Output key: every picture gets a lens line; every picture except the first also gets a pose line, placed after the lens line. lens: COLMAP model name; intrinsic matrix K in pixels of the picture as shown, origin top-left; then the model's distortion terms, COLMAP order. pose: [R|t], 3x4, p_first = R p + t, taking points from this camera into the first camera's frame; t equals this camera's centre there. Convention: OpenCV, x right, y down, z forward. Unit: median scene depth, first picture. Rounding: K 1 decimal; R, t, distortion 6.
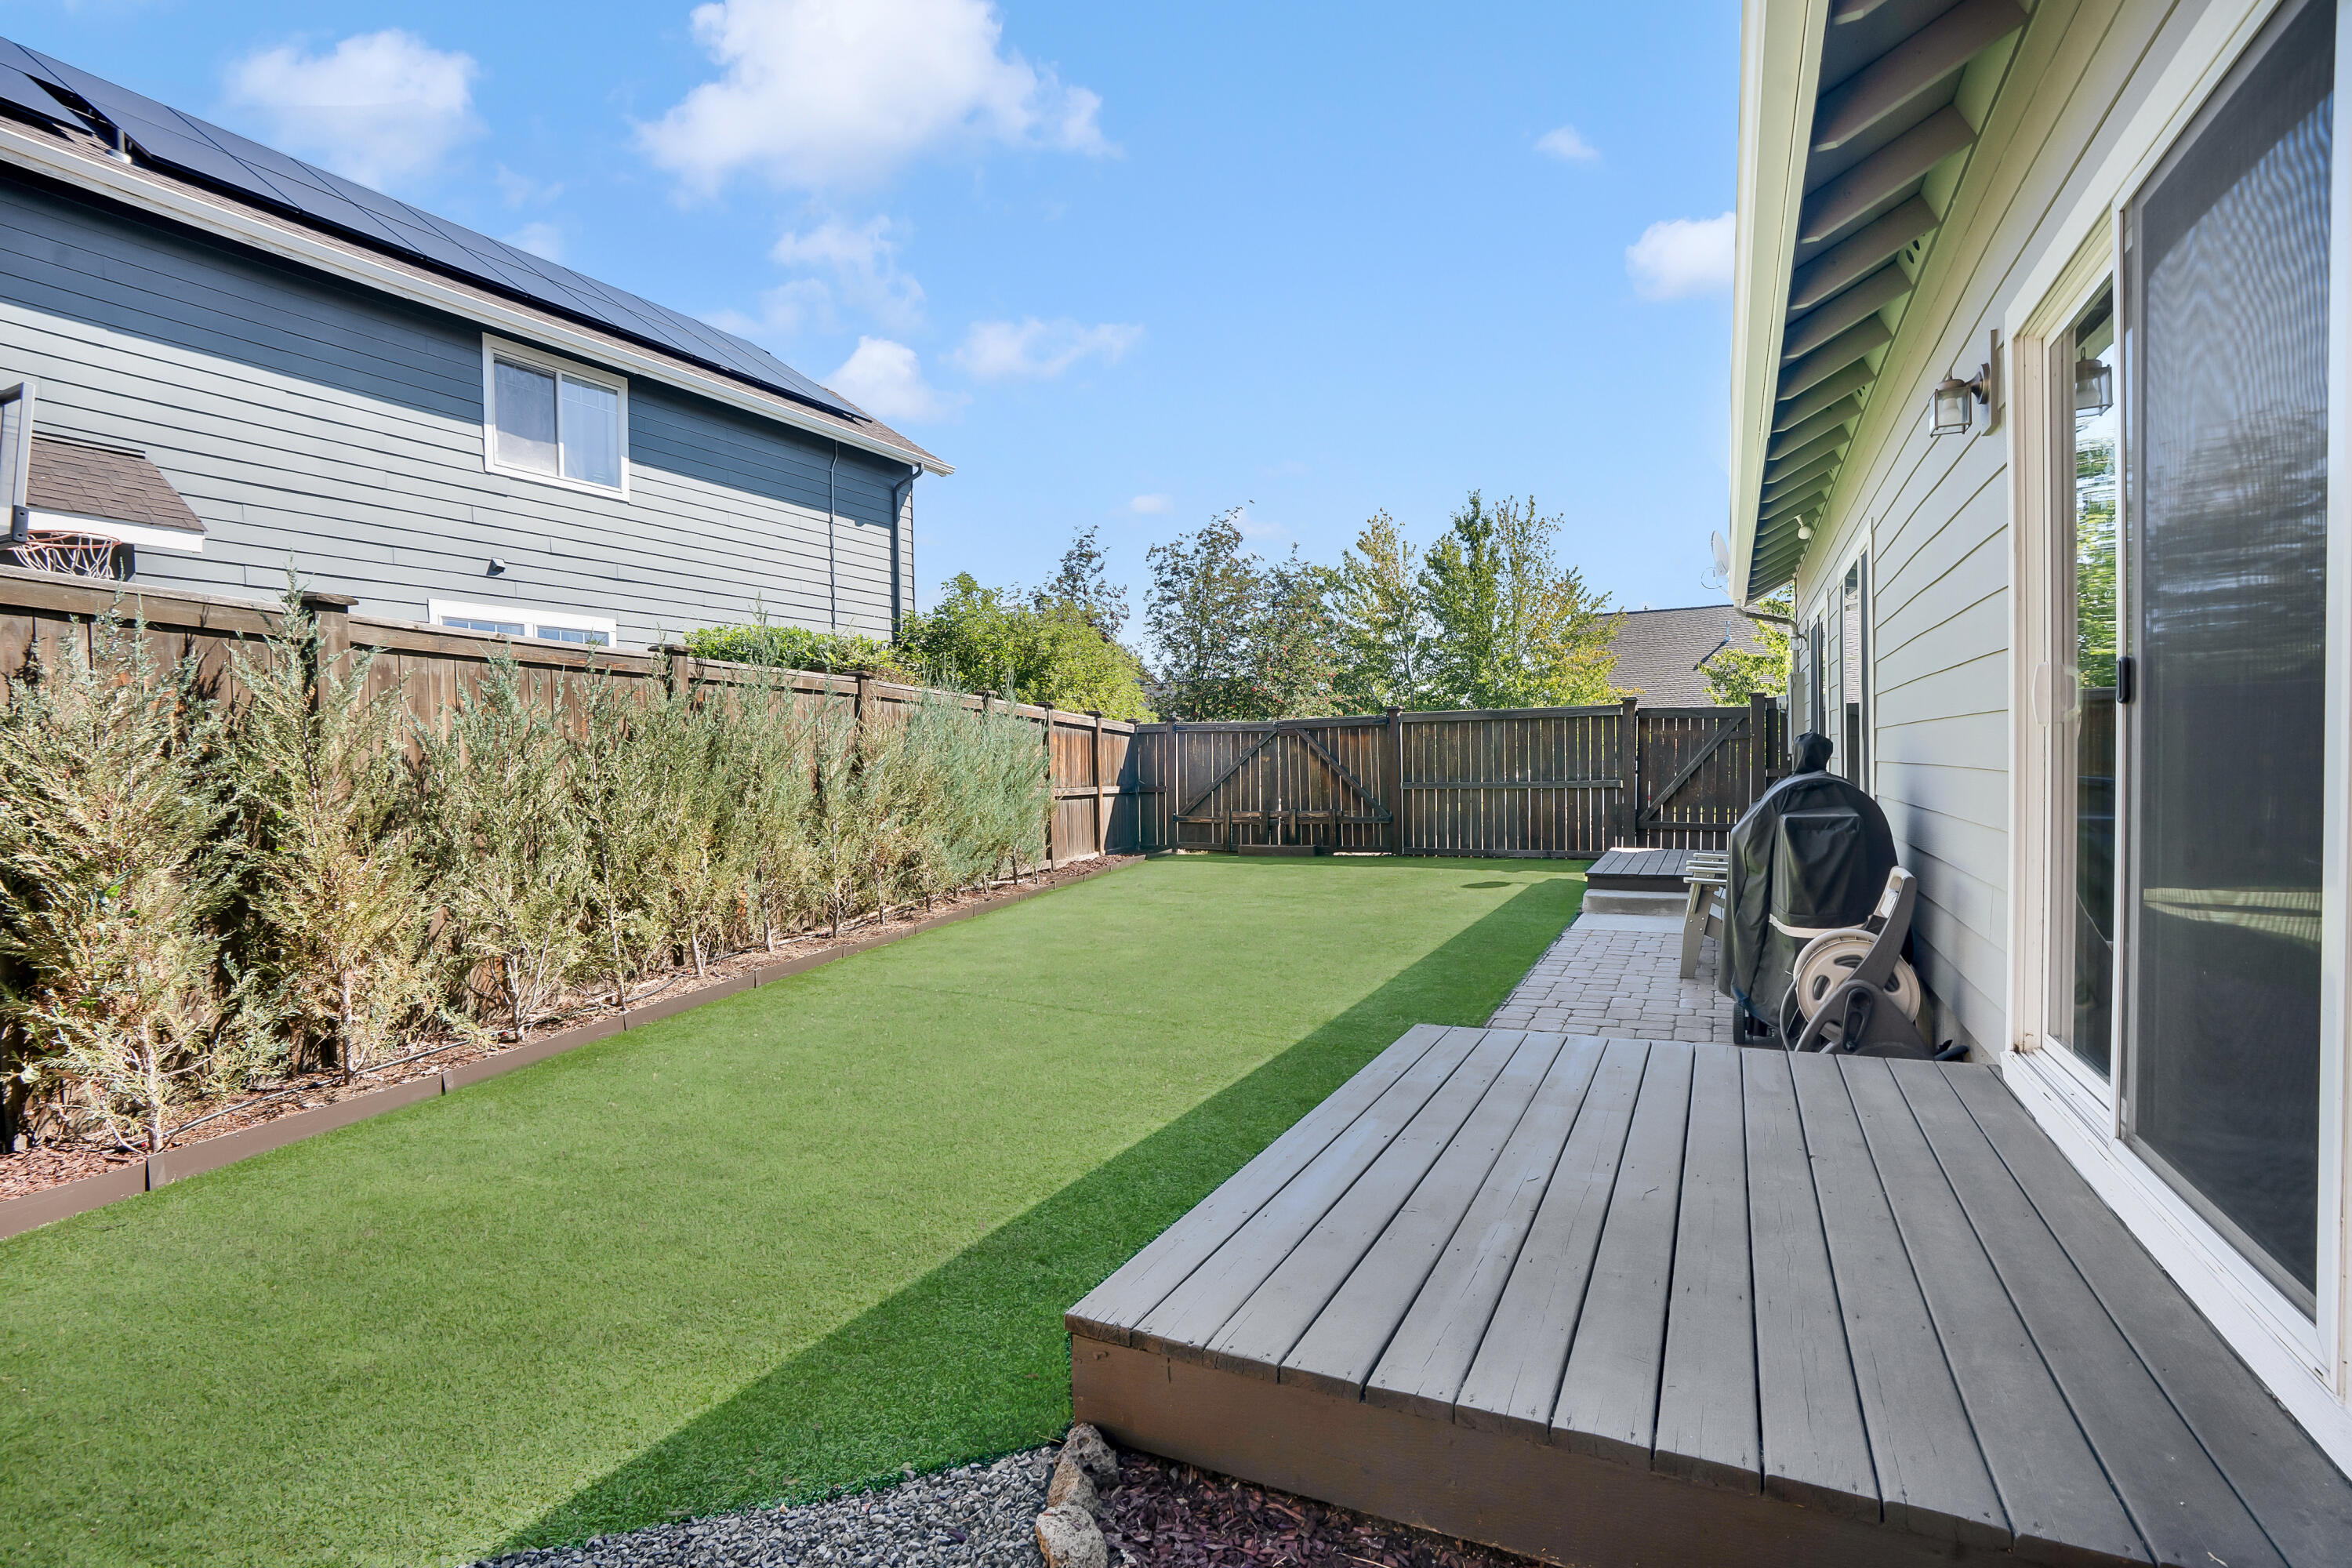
lens RADIAL K [[1112.8, 0, 1160.9], [0, 1112.8, 772.6], [0, 0, 1]] dist [-0.065959, 0.025888]
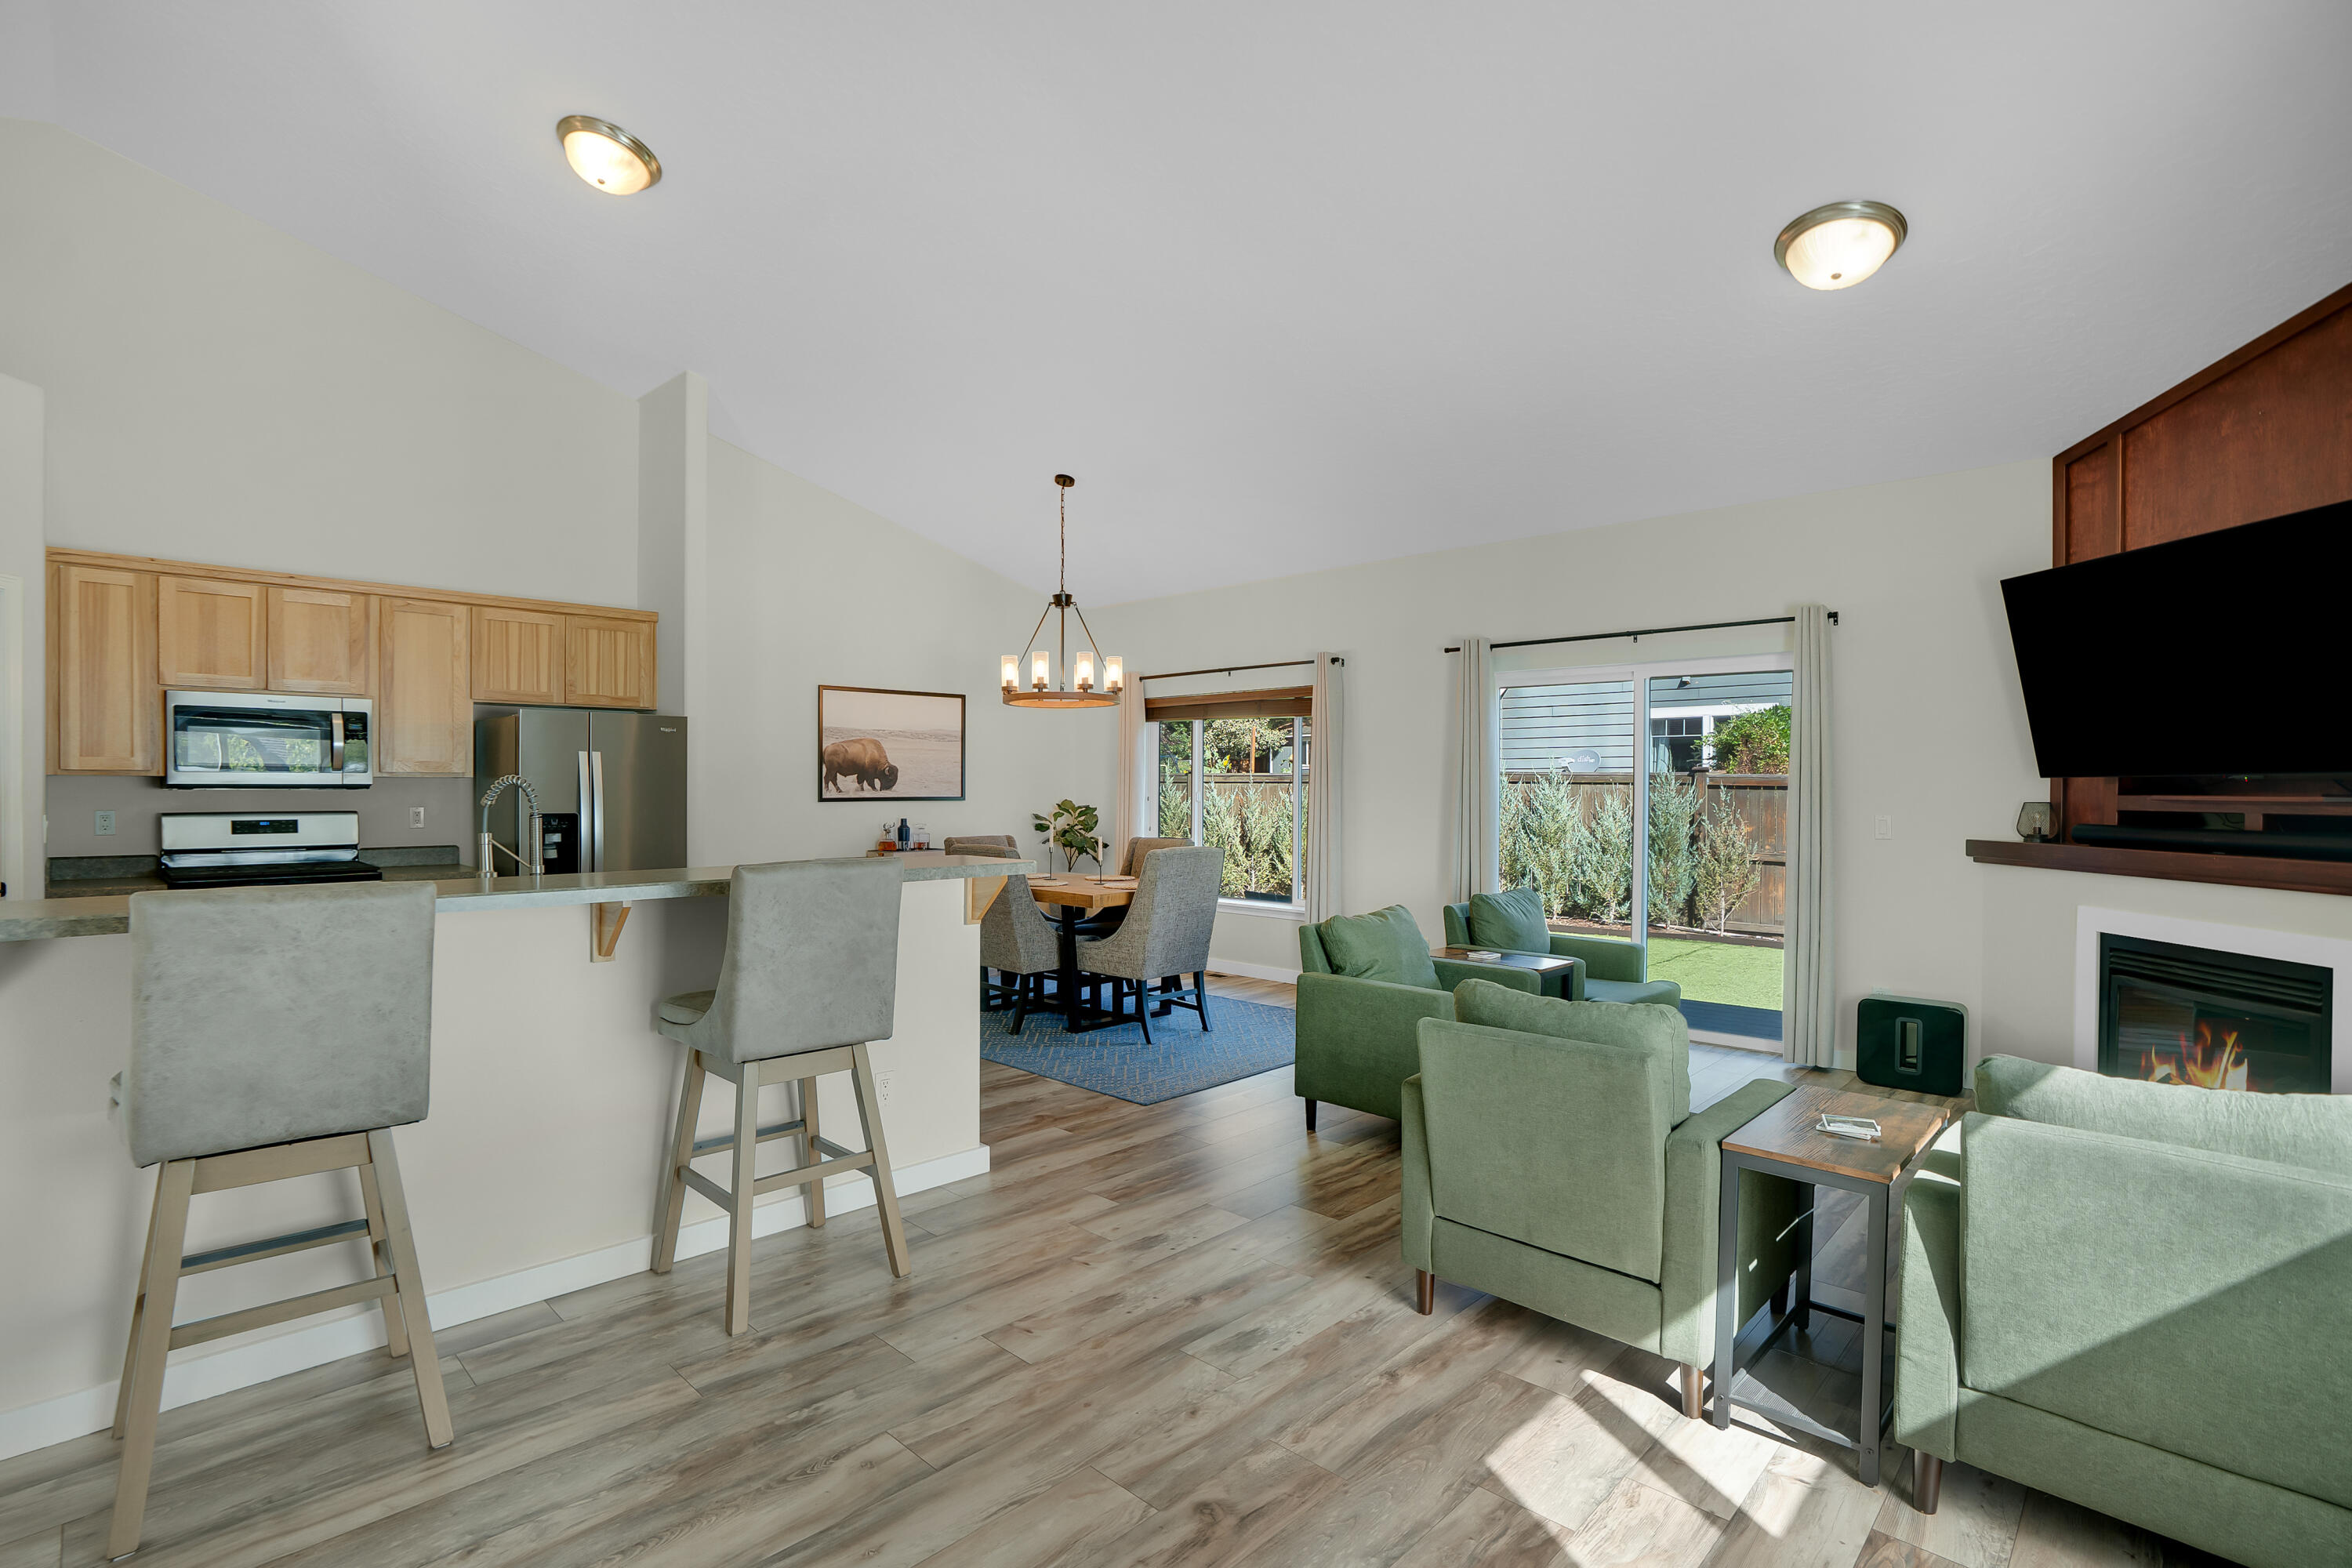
lens RADIAL K [[1104.2, 0, 1161.8], [0, 1104.2, 795.5], [0, 0, 1]] dist [-0.068744, 0.025785]
pose [[-0.297002, 0.019900, -0.954669, 0.935573], [-0.012685, 0.999612, 0.024783, -0.052588], [0.954793, 0.019471, -0.296634, 0.671563]]
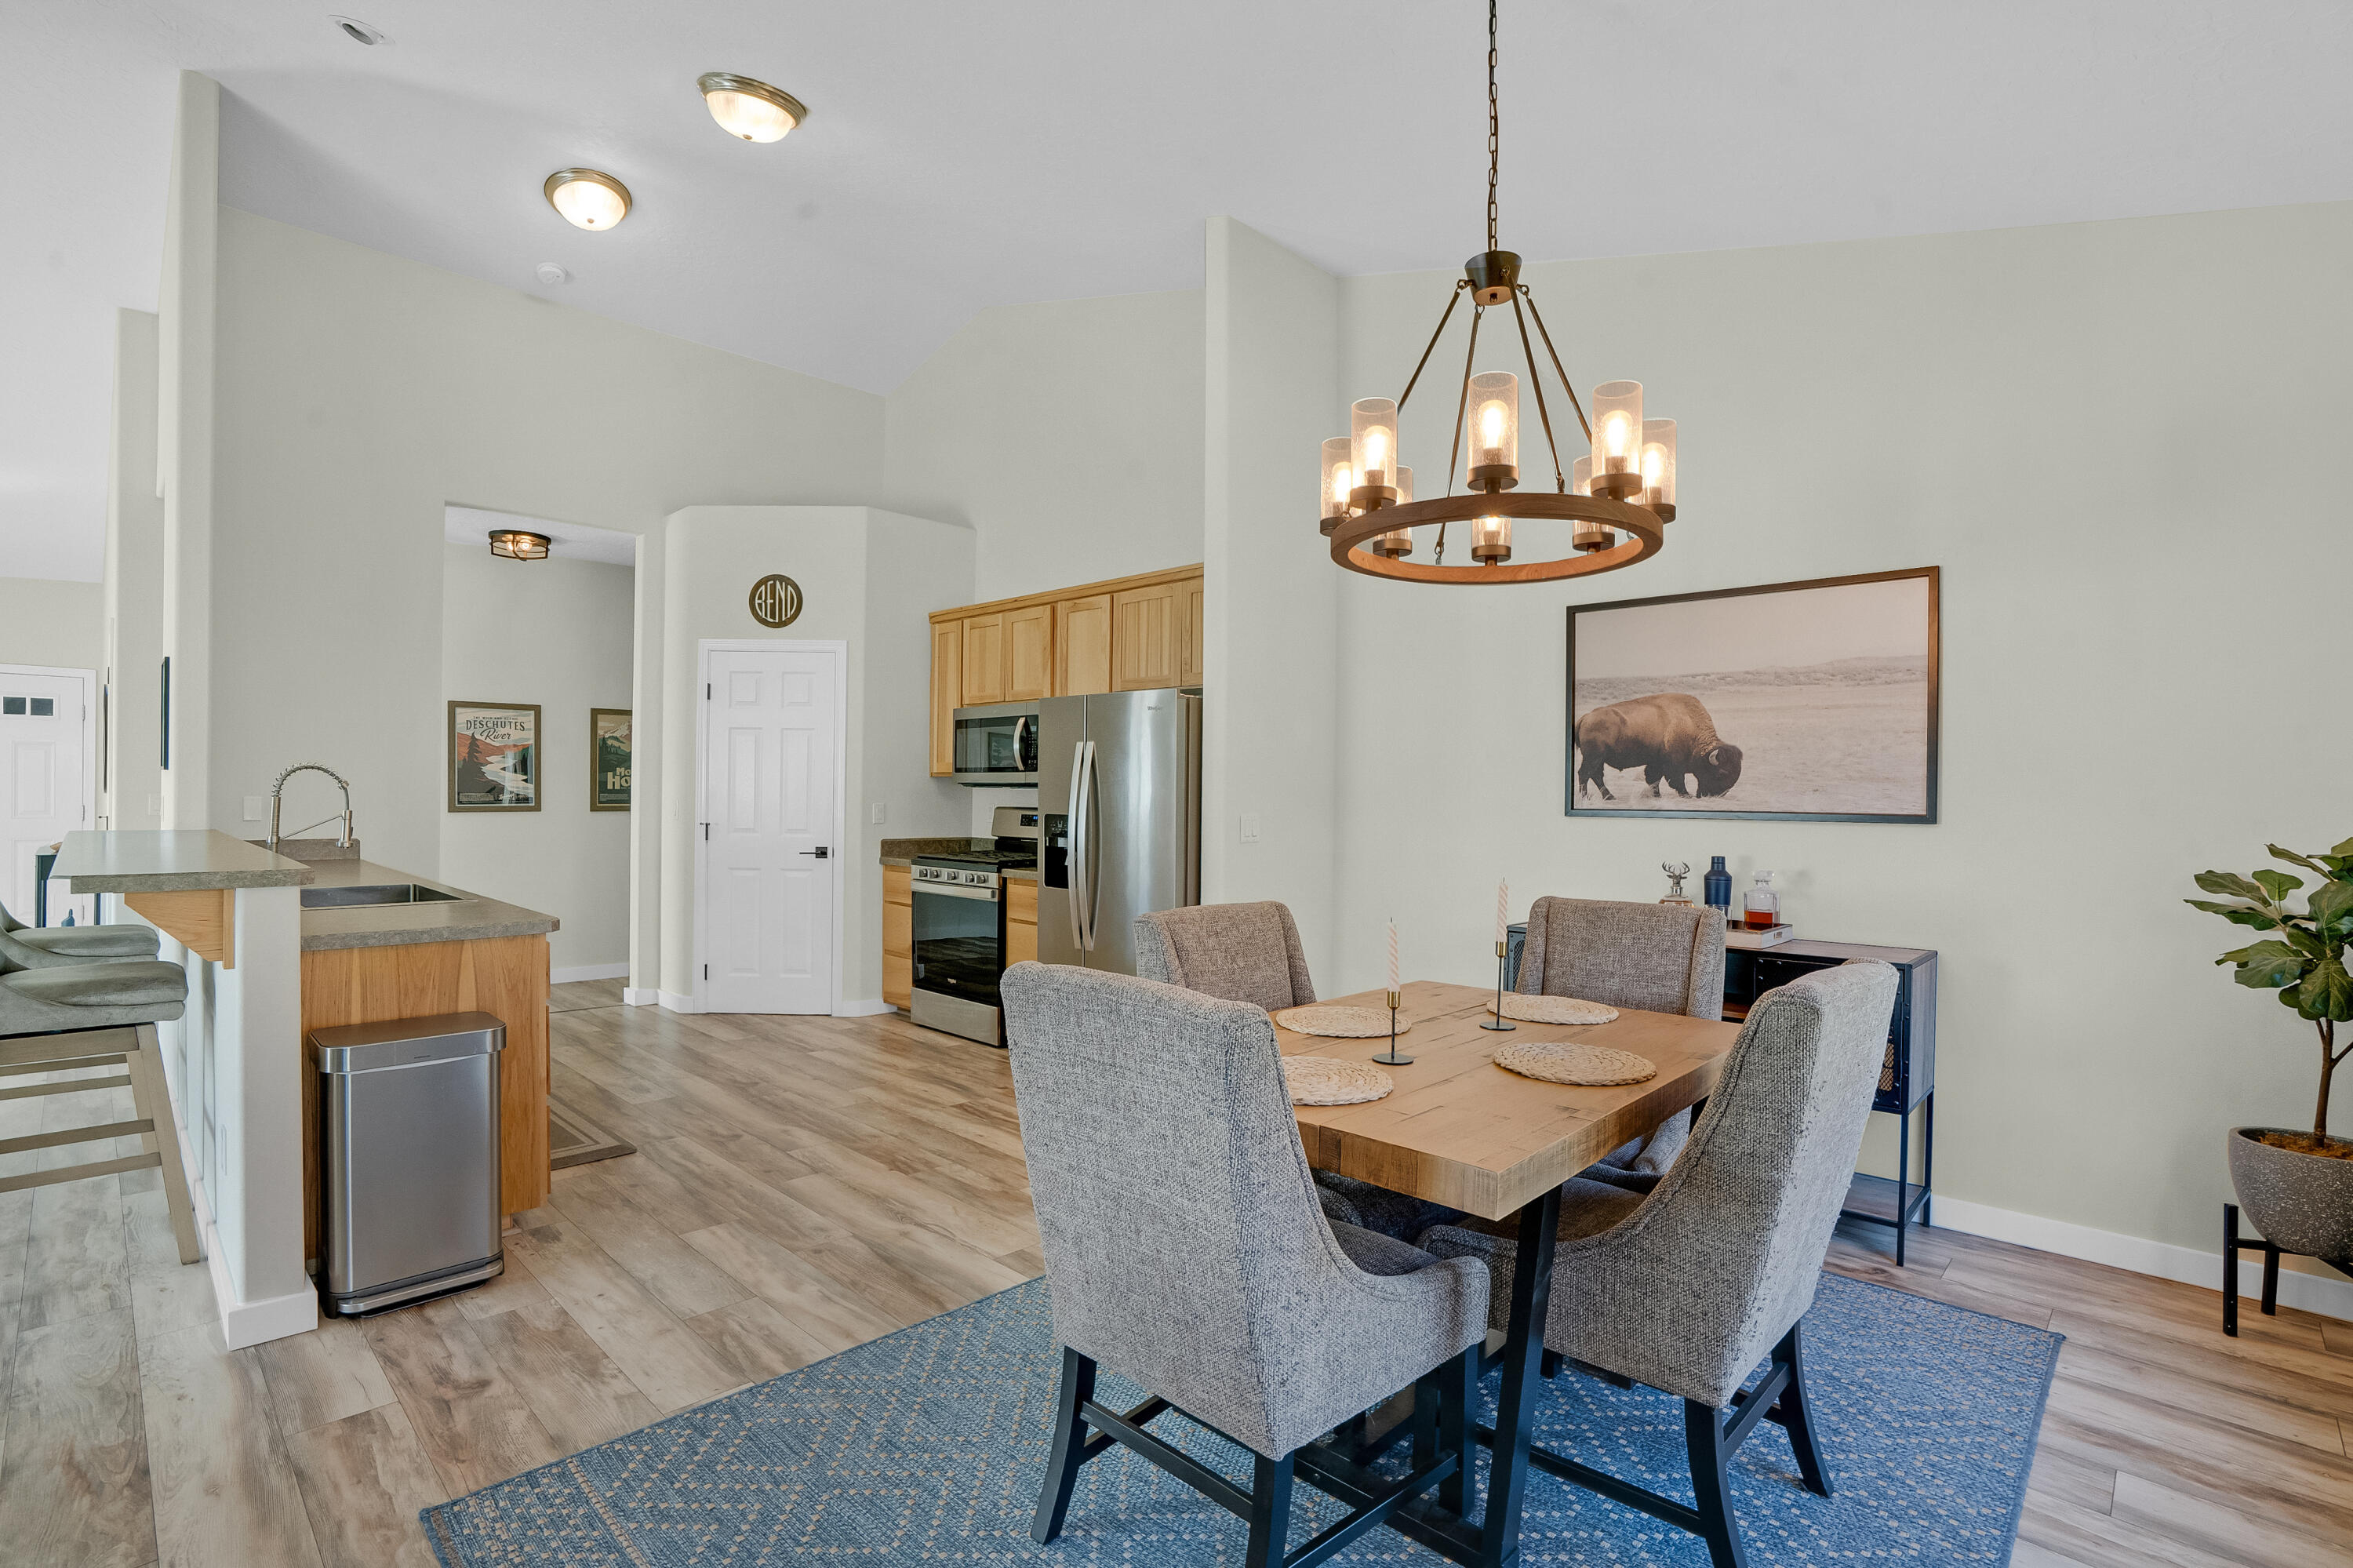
lens RADIAL K [[1104.7, 0, 1162.3], [0, 1104.7, 795.5], [0, 0, 1]] dist [-0.068744, 0.025785]
pose [[-0.955206, 0.000298, 0.295941, 0.457615], [0.004906, 0.999878, 0.014828, -0.043985], [-0.295901, 0.015616, -0.955091, 0.670447]]
